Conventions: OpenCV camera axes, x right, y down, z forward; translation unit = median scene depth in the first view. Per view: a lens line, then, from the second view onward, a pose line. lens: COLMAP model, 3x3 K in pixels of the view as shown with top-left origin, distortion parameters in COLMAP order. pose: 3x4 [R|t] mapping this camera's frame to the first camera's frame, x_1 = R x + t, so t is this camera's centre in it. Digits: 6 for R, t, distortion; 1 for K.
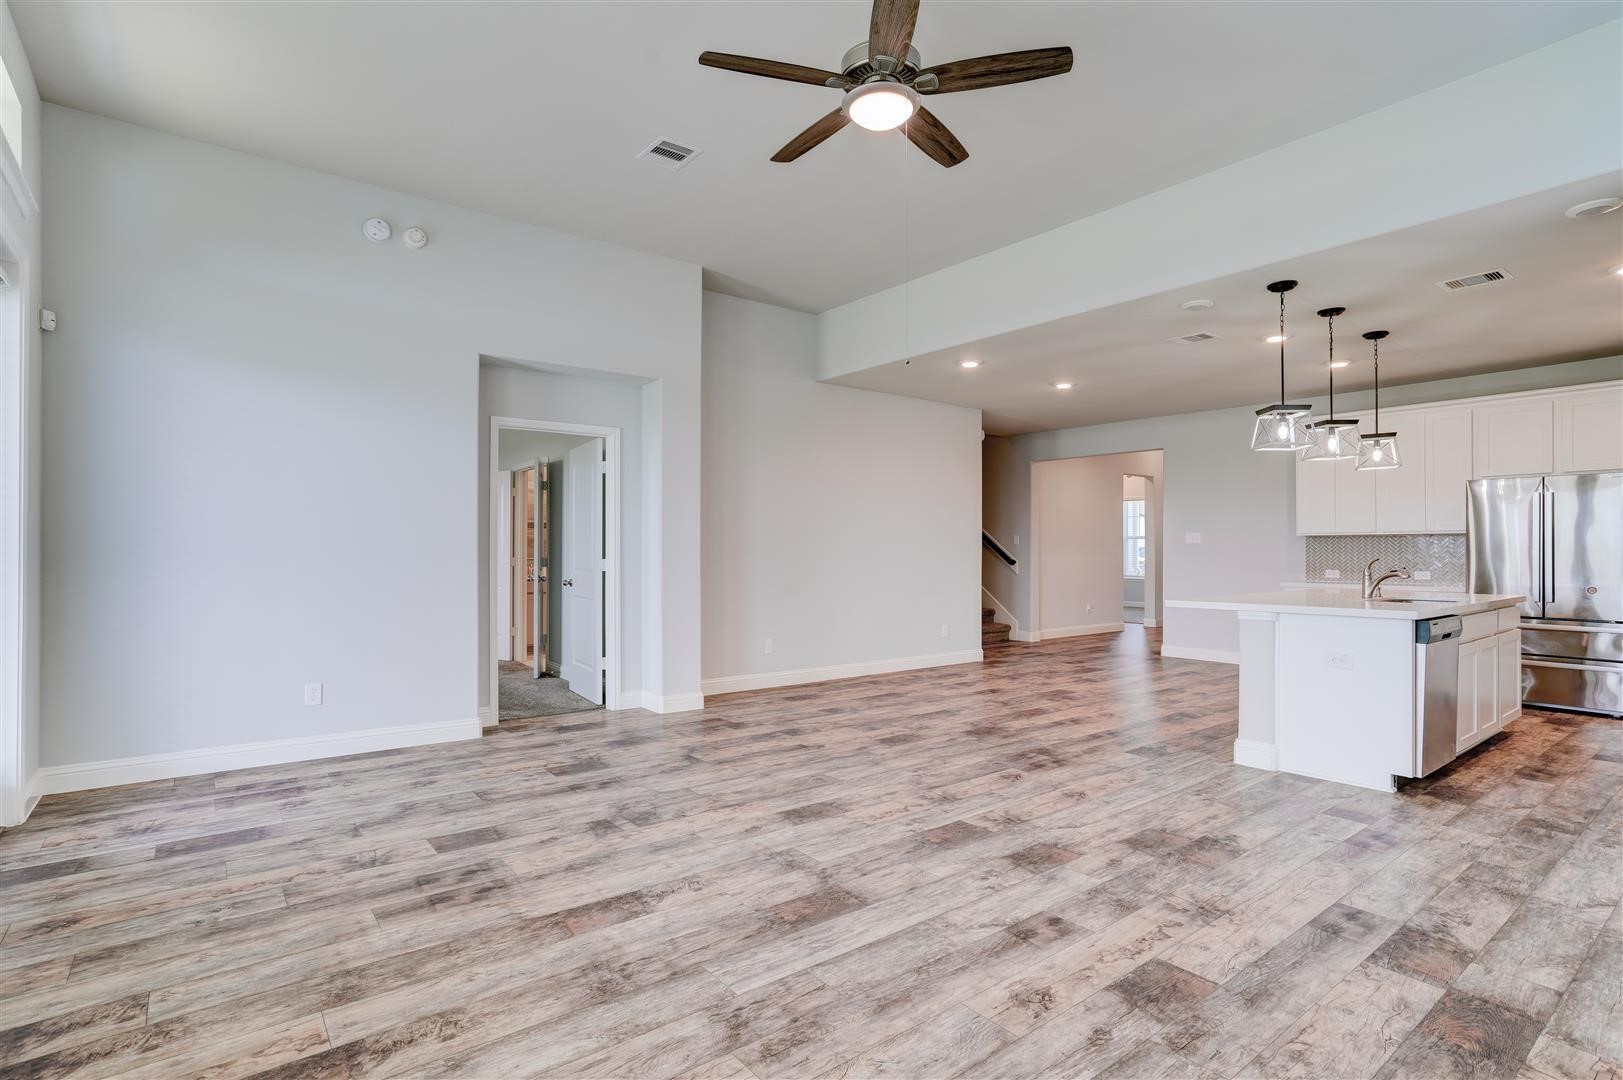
lens RADIAL K [[794.5, 0, 795.7], [0, 794.5, 547.7], [0, 0, 1]] dist [-0.024660, 0.011465]
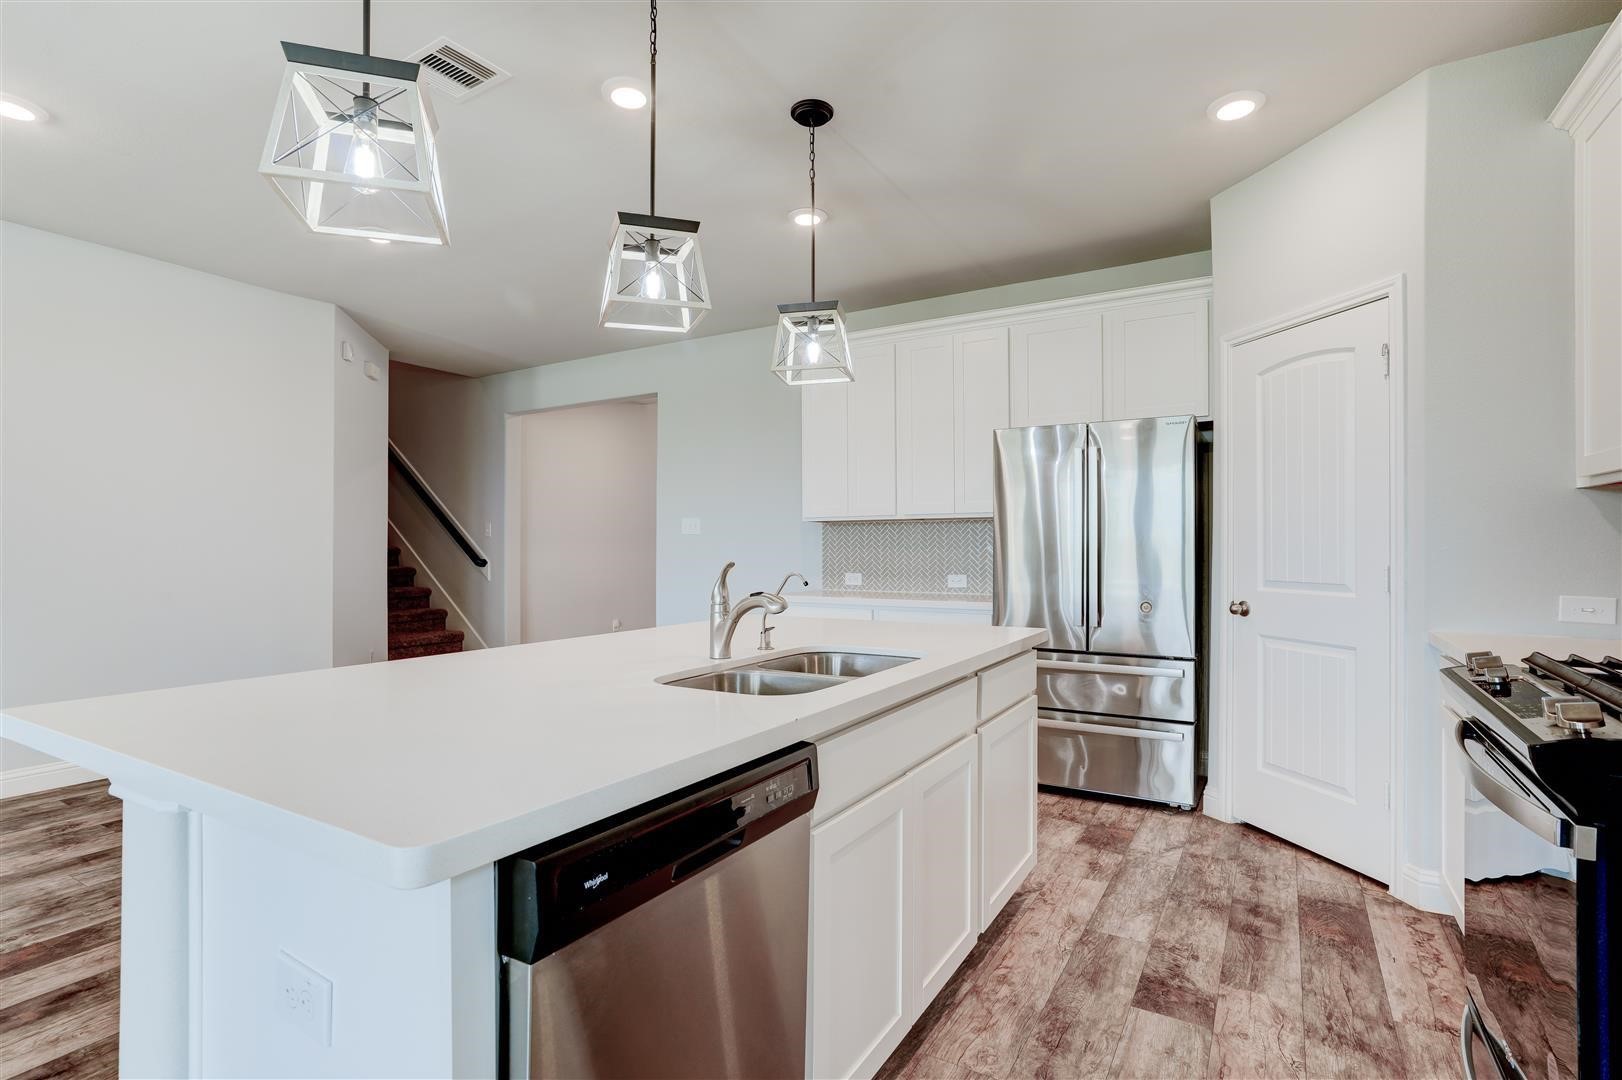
lens RADIAL K [[794.0, 0, 799.4], [0, 794.0, 544.0], [0, 0, 1]] dist [-0.024660, 0.011465]
pose [[0.942665, -0.002879, 0.333728, 0.413145], [0.002030, 0.999994, 0.002894, 0.001460], [-0.333734, -0.002051, 0.942665, 0.379477]]
